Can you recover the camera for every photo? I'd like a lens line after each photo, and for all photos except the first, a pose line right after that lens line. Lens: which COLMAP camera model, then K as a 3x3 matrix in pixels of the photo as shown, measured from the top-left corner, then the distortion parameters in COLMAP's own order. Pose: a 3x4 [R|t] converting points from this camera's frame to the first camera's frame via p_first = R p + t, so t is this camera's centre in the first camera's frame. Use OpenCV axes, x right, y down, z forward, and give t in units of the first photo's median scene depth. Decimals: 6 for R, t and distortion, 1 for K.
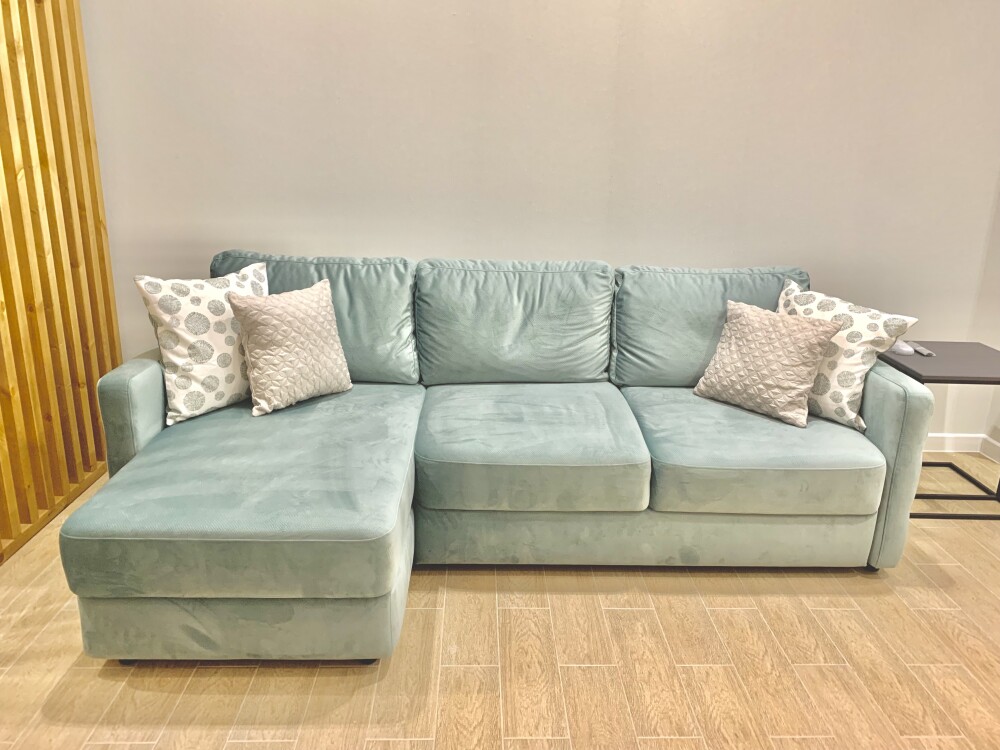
lens RADIAL K [[763.4, 0, 500.0], [0, 763.4, 375.0], [0, 0, 1]] dist [0.048895, -0.071869]
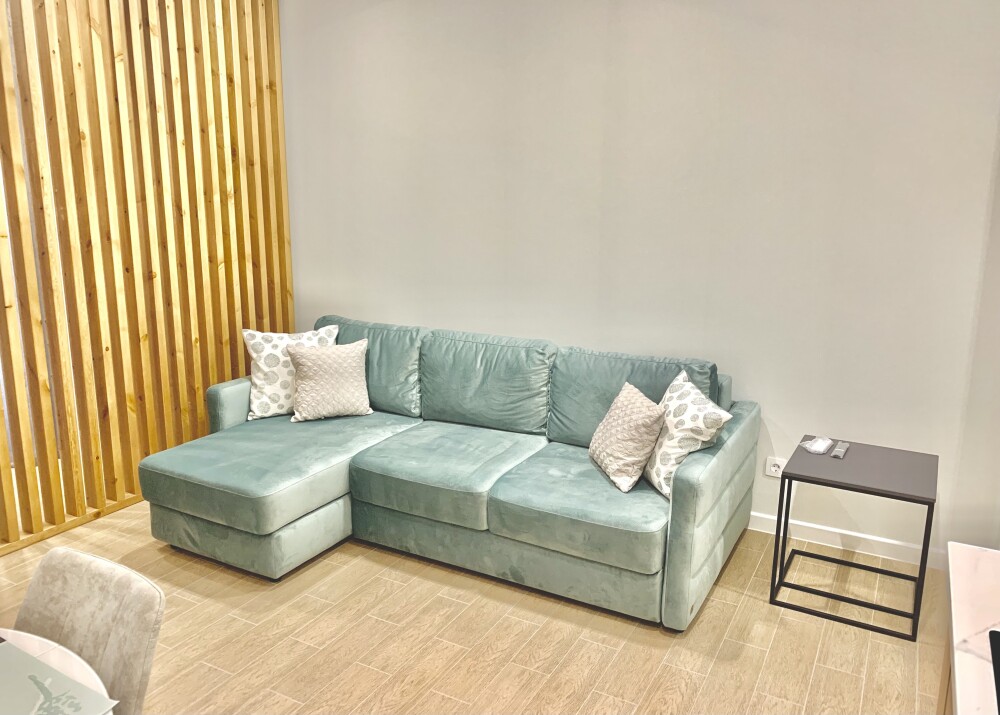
lens RADIAL K [[775.7, 0, 496.2], [0, 775.7, 340.3], [0, 0, 1]] dist [0.021331, -0.005669]
pose [[0.855353, 0.080182, -0.511802, 0.833583], [-0.128795, 0.989844, -0.060175, -0.069587], [0.501779, 0.117388, 0.856993, -0.178567]]
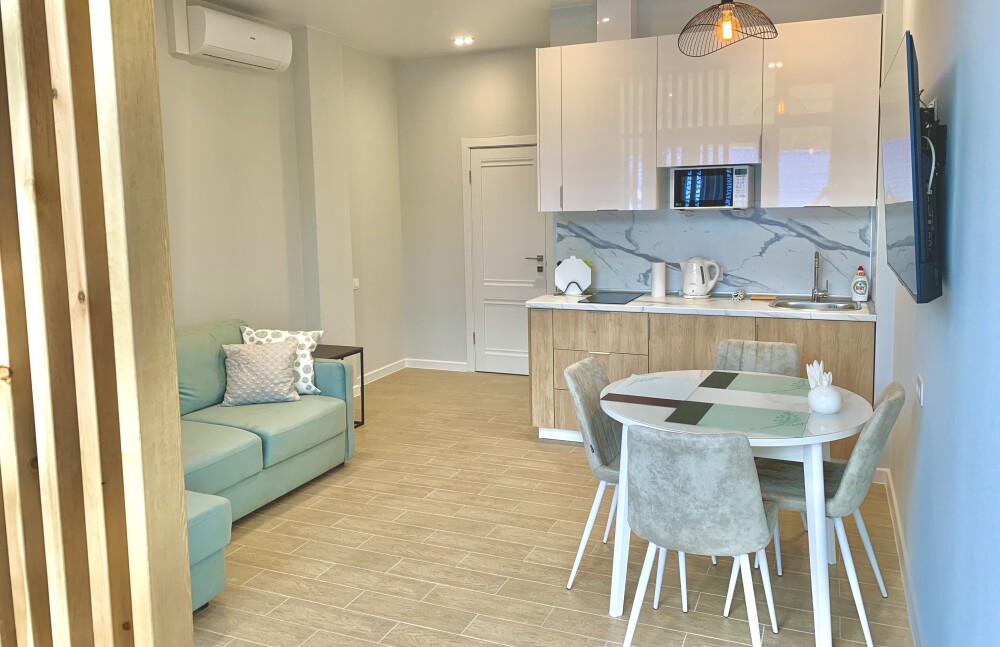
lens RADIAL K [[777.4, 0, 502.4], [0, 777.4, 293.8], [0, 0, 1]] dist [0.092104, -0.001710]
pose [[0.430688, -0.142560, 0.891170, -1.008734], [0.291638, 0.956453, 0.012059, -0.054405], [-0.854081, 0.254705, 0.453509, -0.306916]]
